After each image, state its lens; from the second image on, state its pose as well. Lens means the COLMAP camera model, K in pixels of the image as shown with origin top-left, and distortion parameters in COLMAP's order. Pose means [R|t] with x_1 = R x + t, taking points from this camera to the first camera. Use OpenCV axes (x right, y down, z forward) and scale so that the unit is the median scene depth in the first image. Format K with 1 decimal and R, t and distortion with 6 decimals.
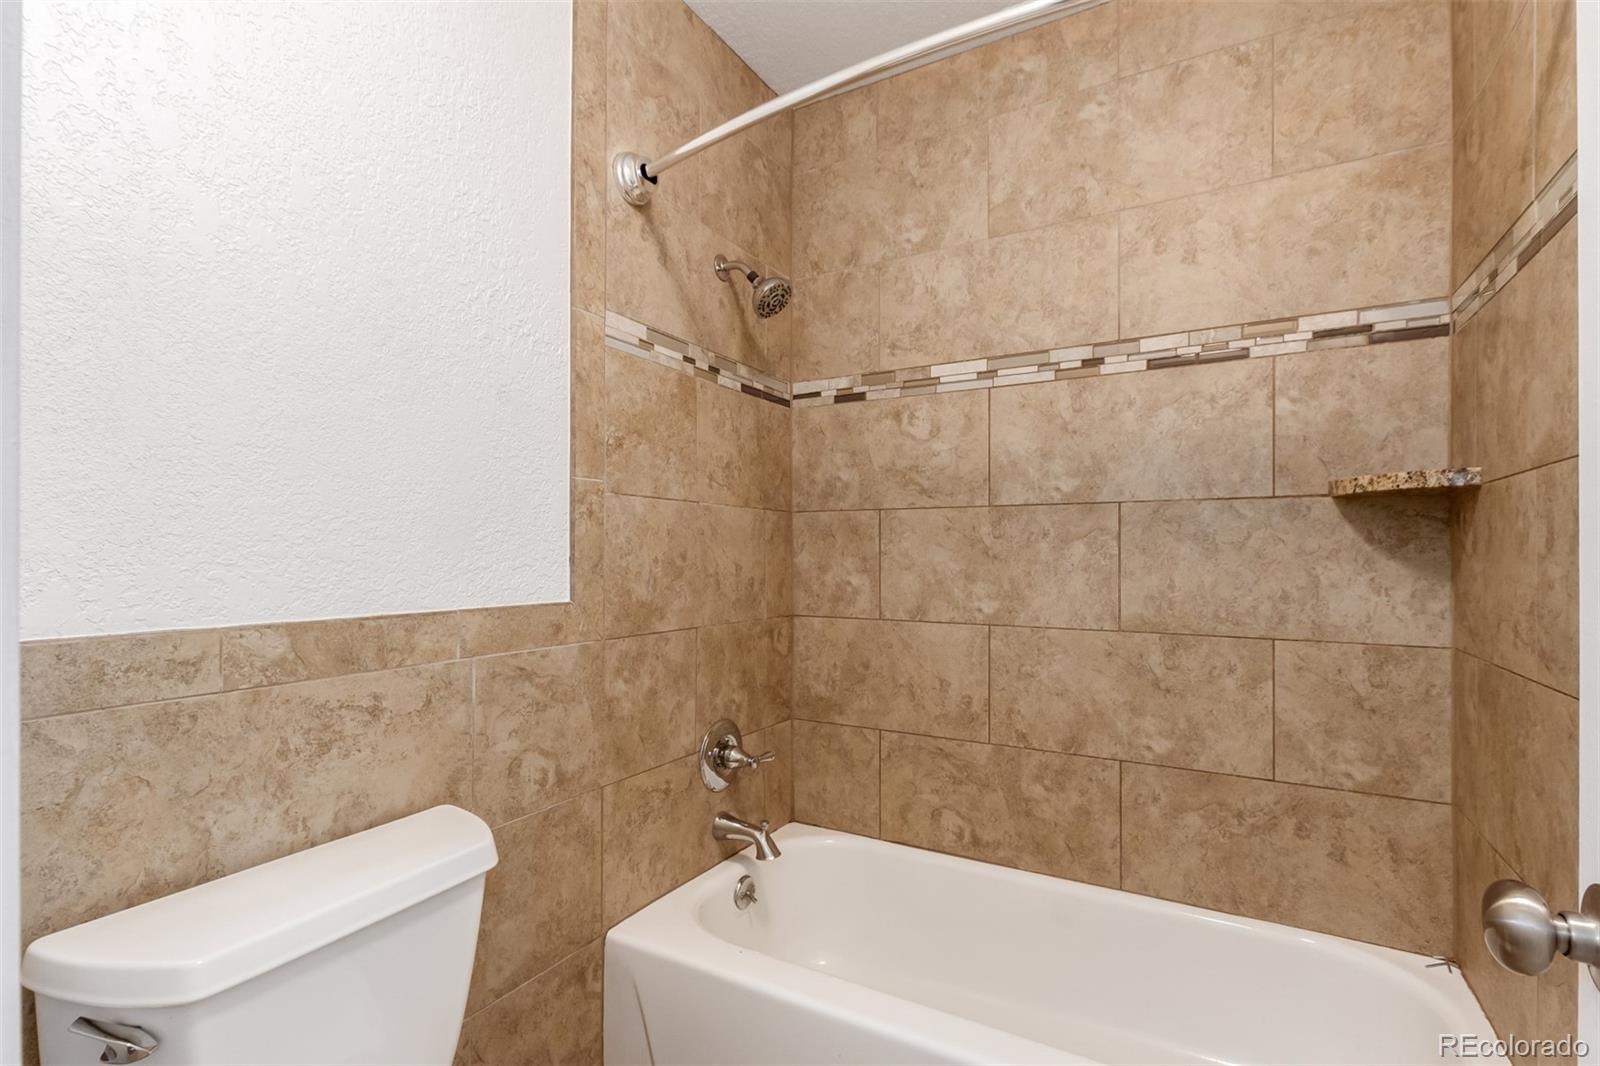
lens RADIAL K [[739.4, 0, 805.8], [0, 739.4, 545.1], [0, 0, 1]] dist [0.010008, -0.005646]
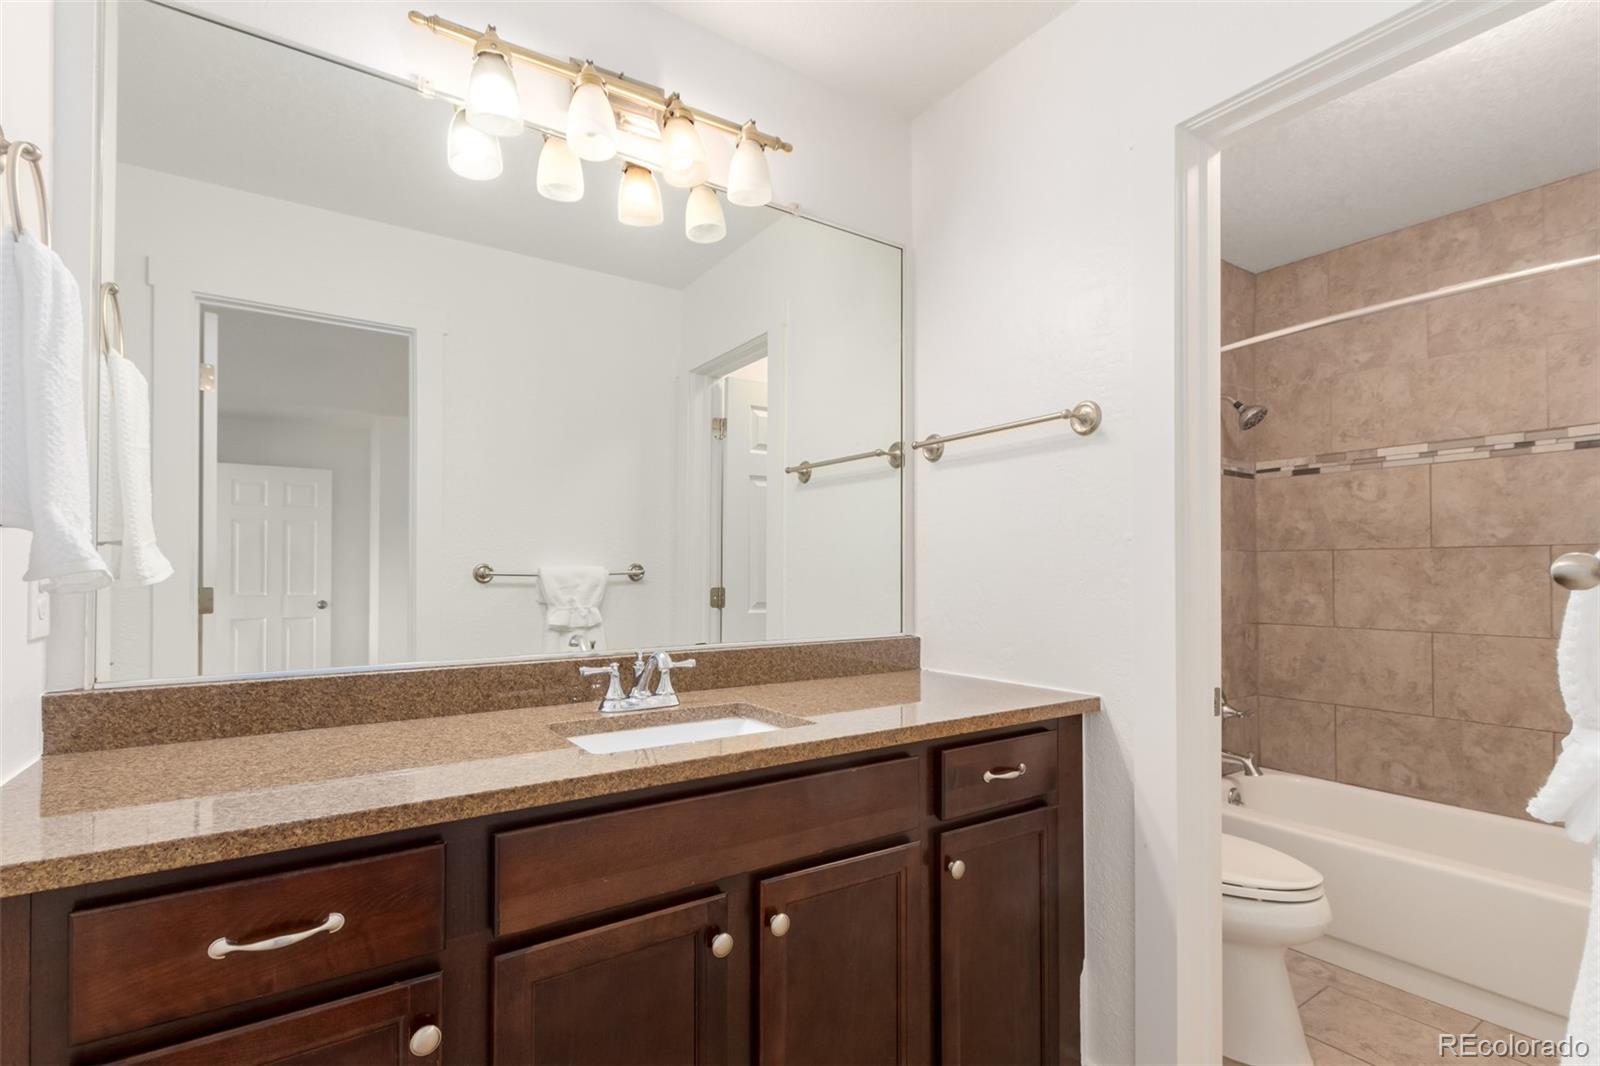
lens RADIAL K [[739.4, 0, 803.5], [0, 739.4, 559.5], [0, 0, 1]] dist [0.010008, -0.005646]
pose [[0.897182, -0.007722, -0.441594, -0.195570], [0.003866, 0.999946, -0.009632, -0.020925], [0.441644, 0.006935, 0.897163, -0.778430]]
